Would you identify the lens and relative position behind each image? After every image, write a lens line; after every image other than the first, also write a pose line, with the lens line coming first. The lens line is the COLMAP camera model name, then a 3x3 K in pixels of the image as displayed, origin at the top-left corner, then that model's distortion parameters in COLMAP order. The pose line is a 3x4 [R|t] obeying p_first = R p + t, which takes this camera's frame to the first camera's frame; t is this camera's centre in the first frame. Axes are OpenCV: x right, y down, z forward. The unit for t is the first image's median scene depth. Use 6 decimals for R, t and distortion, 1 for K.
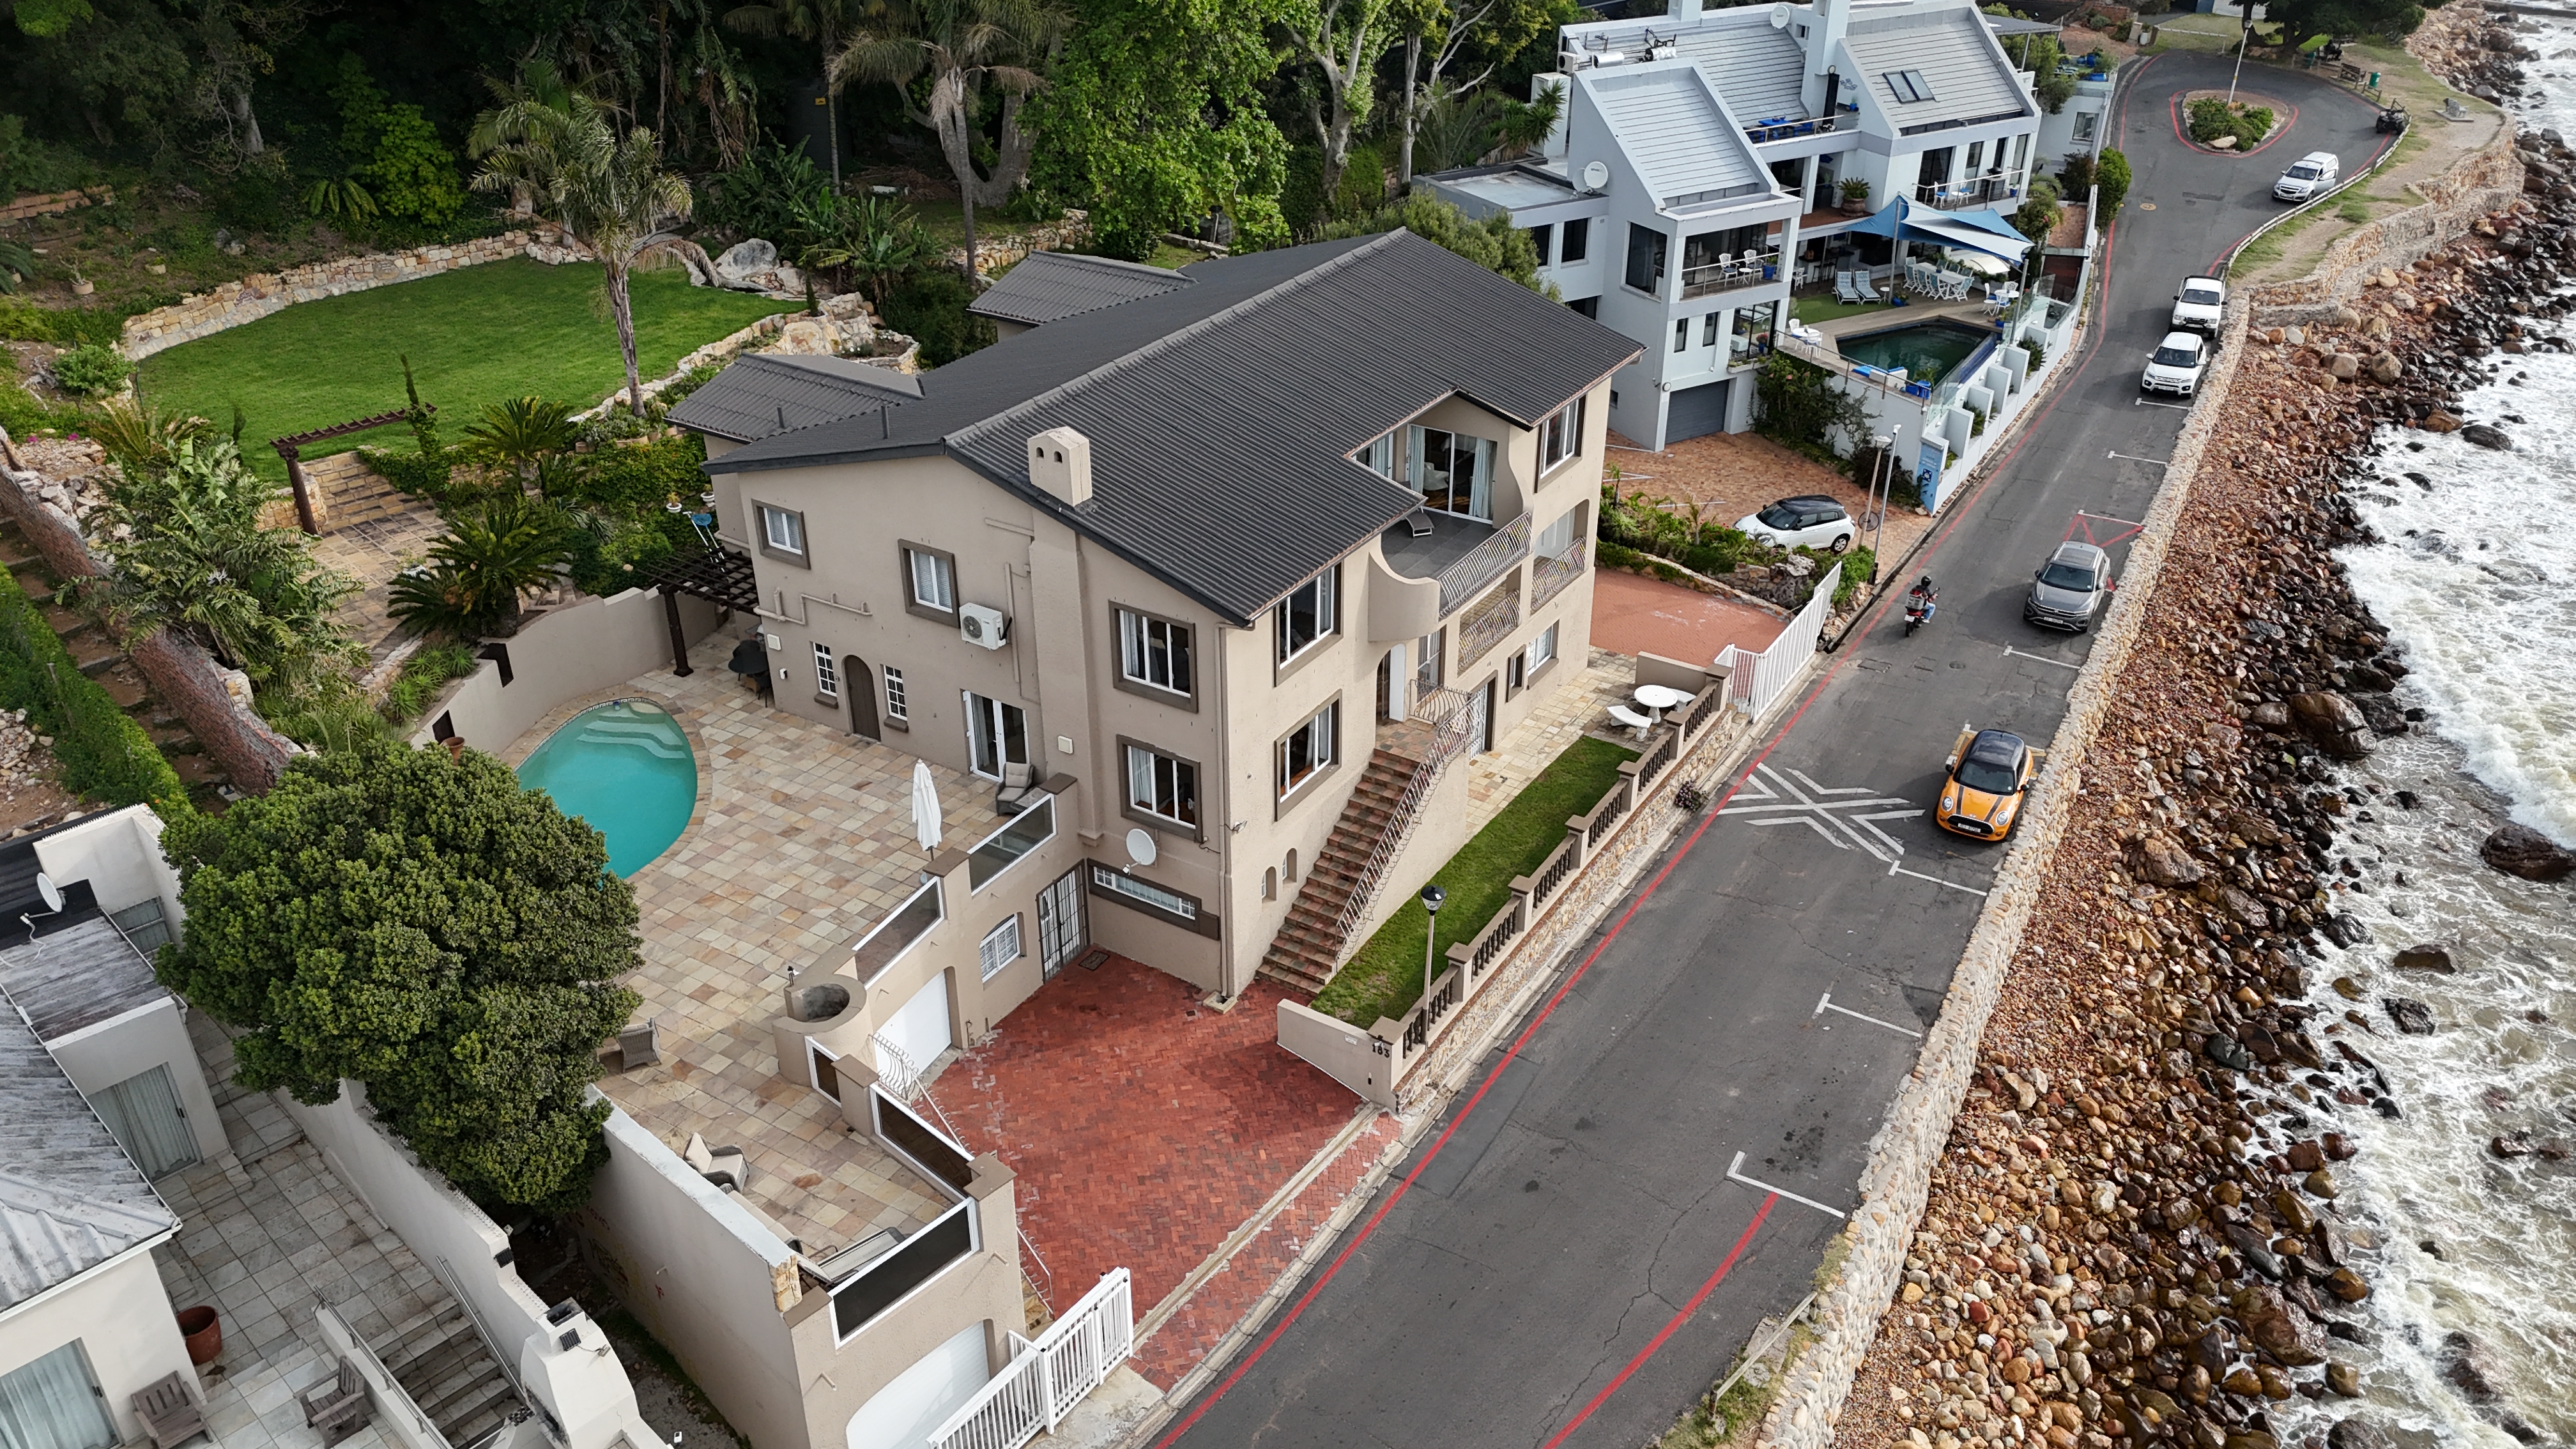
lens RADIAL K [[1902.0, 0, 1306.2], [0, 1902.0, 731.9], [0, 0, 1]] dist [0.071109, -0.059699]
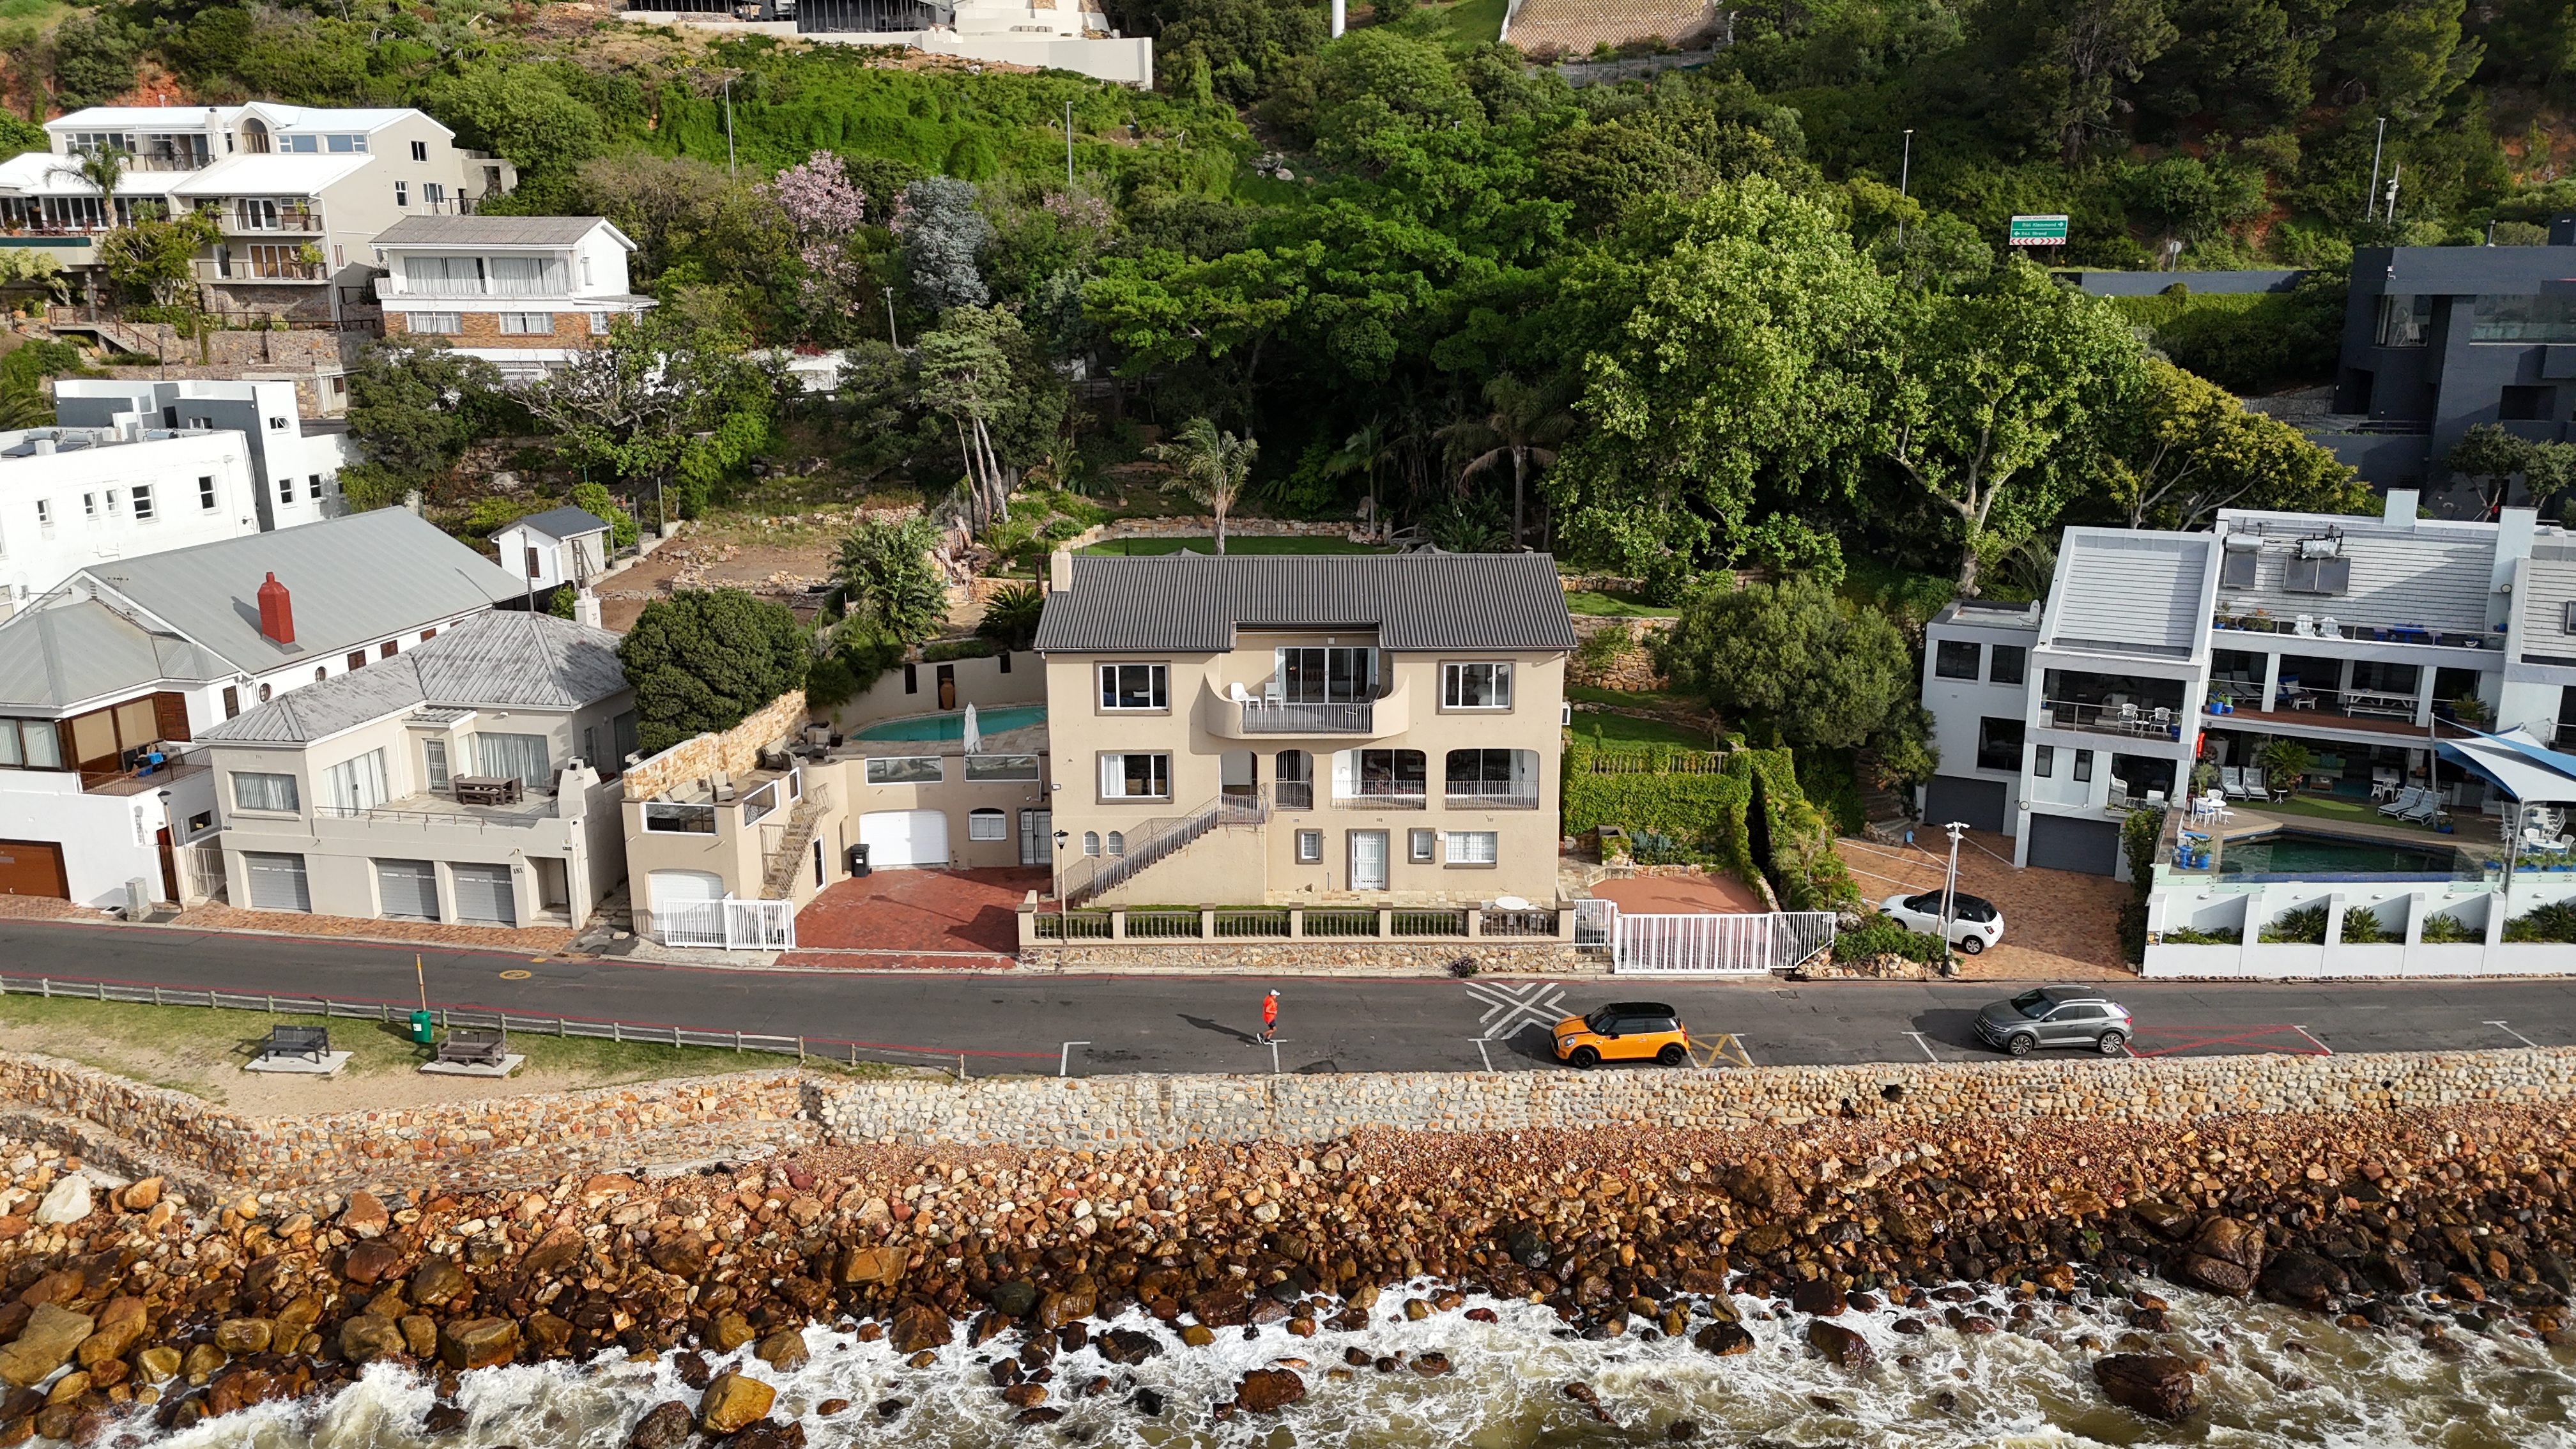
lens RADIAL K [[1902.0, 0, 1299.4], [0, 1902.0, 722.5], [0, 0, 1]] dist [0.071109, -0.059699]
pose [[0.534623, 0.200137, -0.821051, 1.350866], [-0.413473, 0.909272, -0.047590, -0.010498], [0.737034, 0.364925, 0.568868, 0.140323]]
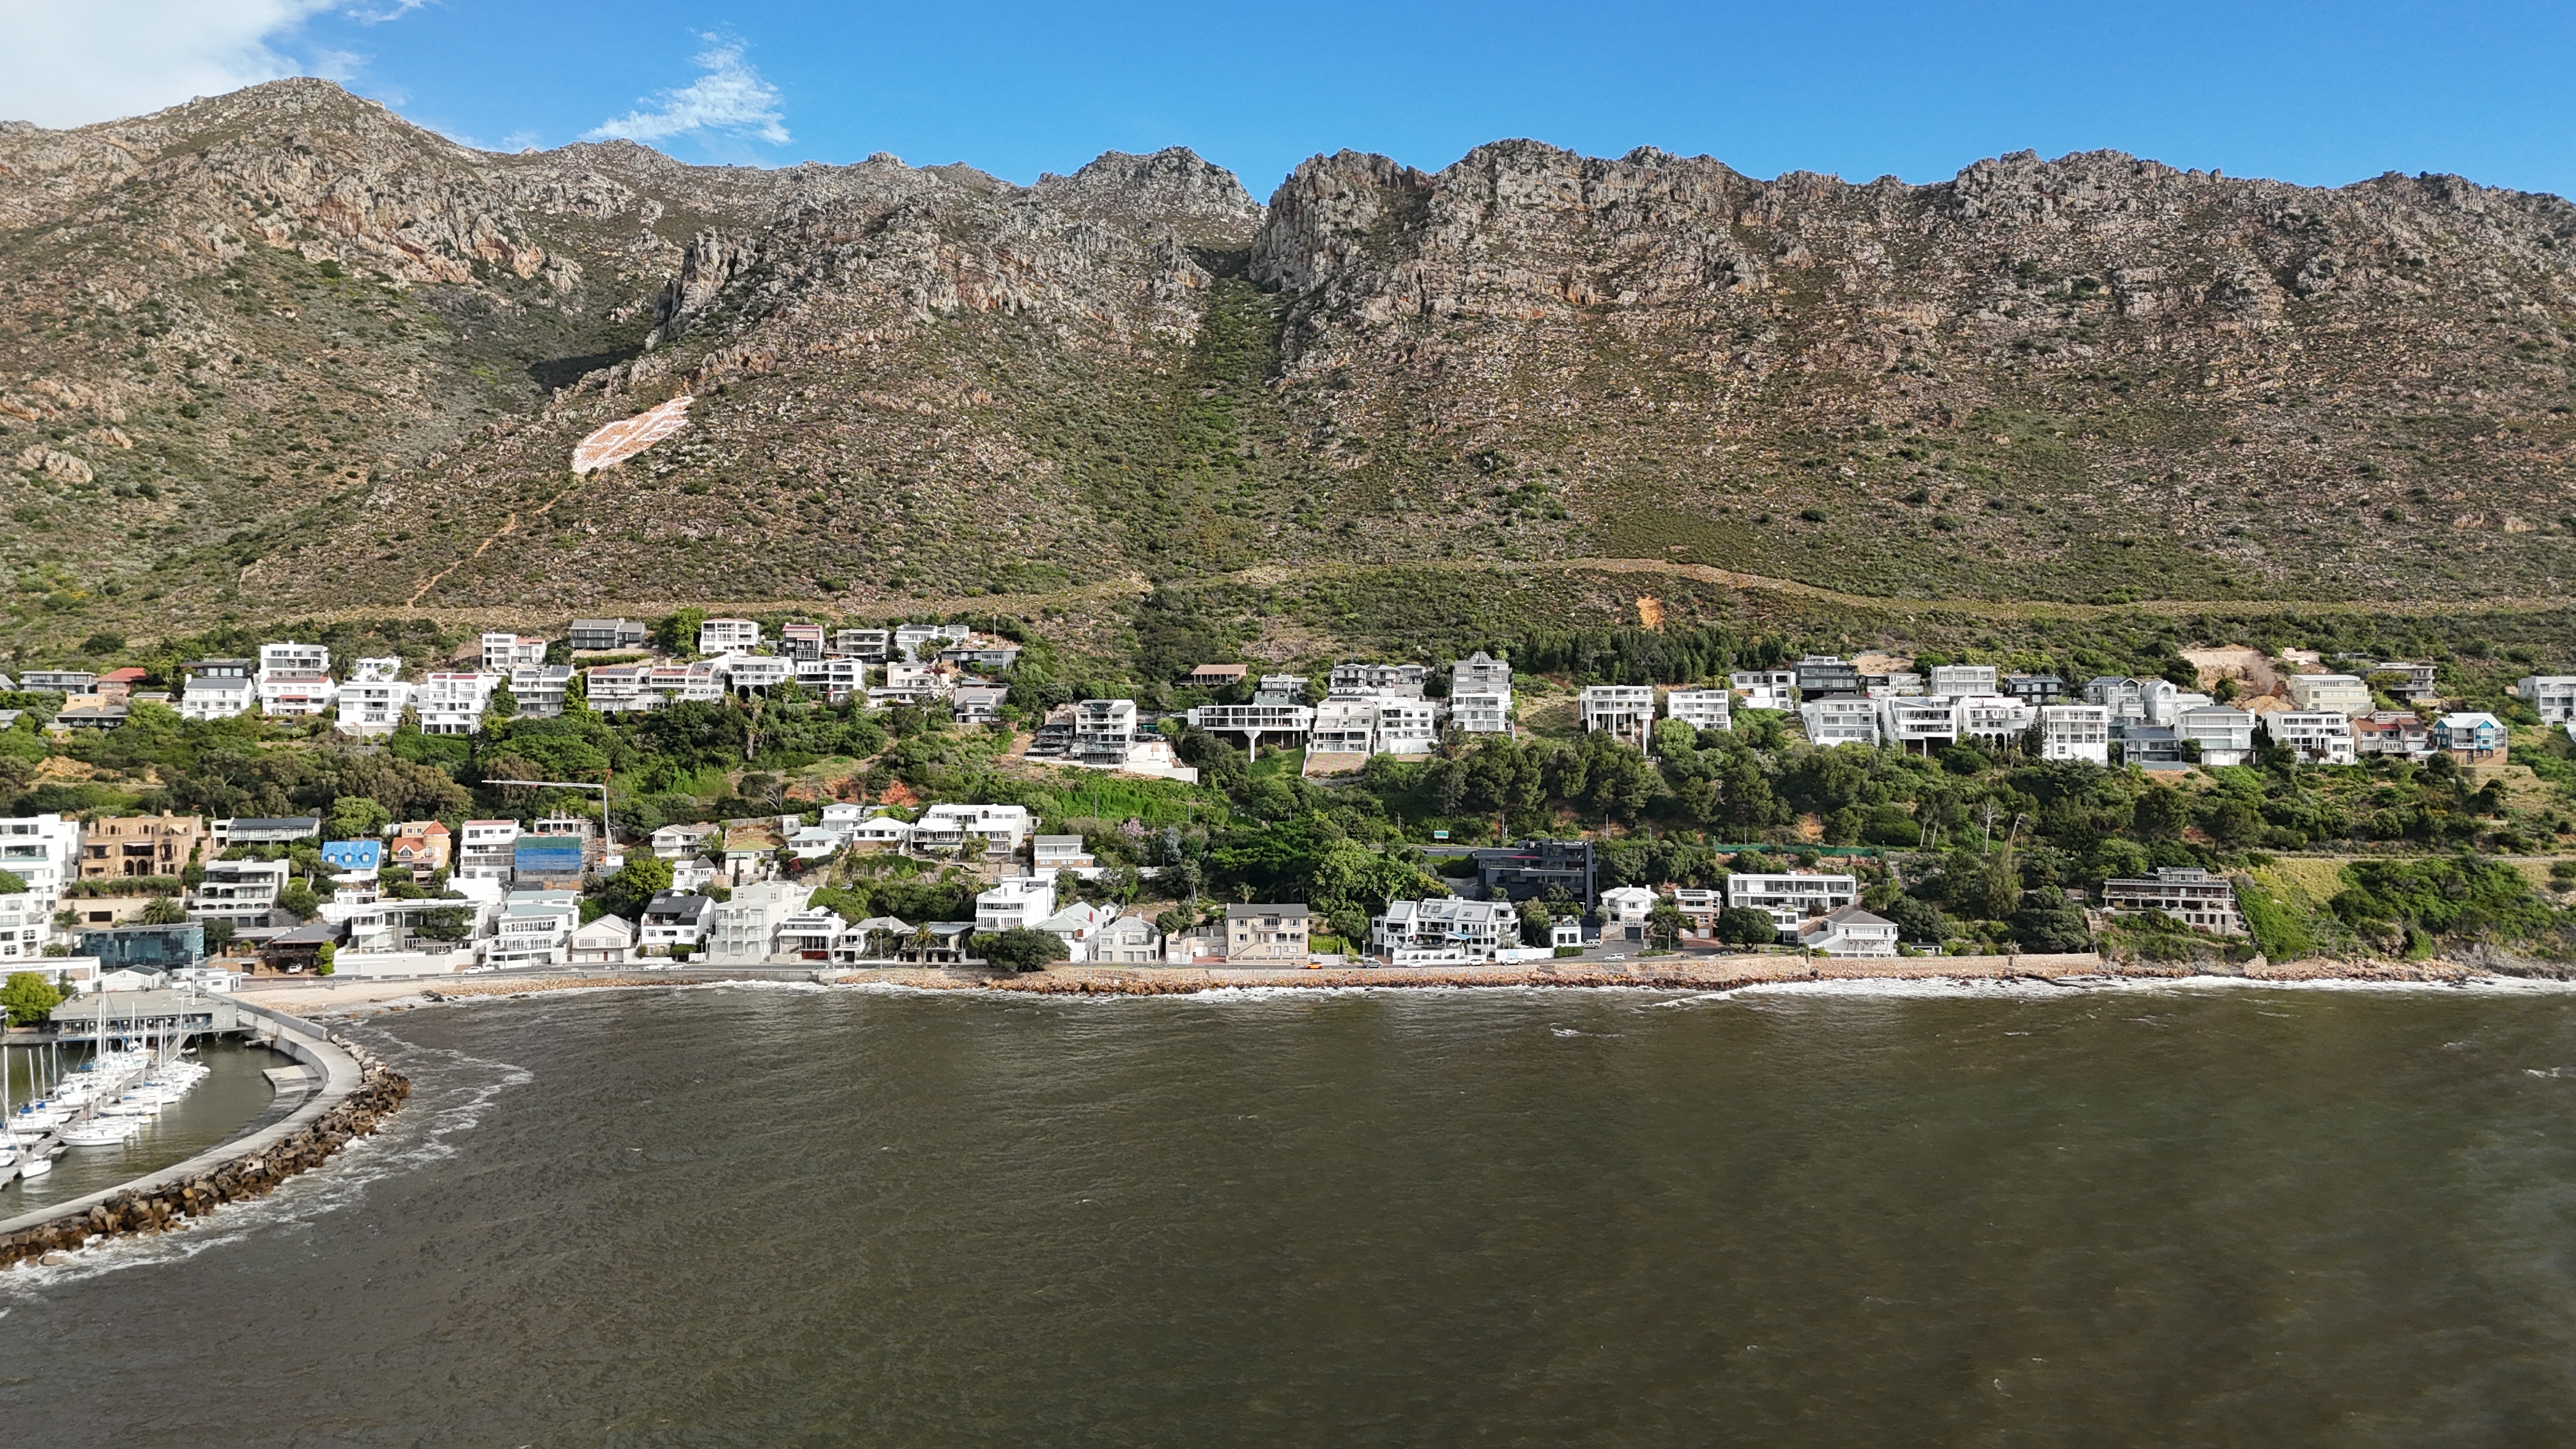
lens RADIAL K [[1902.0, 0, 1284.5], [0, 1902.0, 722.2], [0, 0, 1]] dist [0.071109, -0.059699]
pose [[0.595919, -0.001689, -0.803043, 8.242501], [-0.395285, 0.869845, -0.295161, 1.906550], [0.699021, 0.493323, 0.517689, -4.682804]]
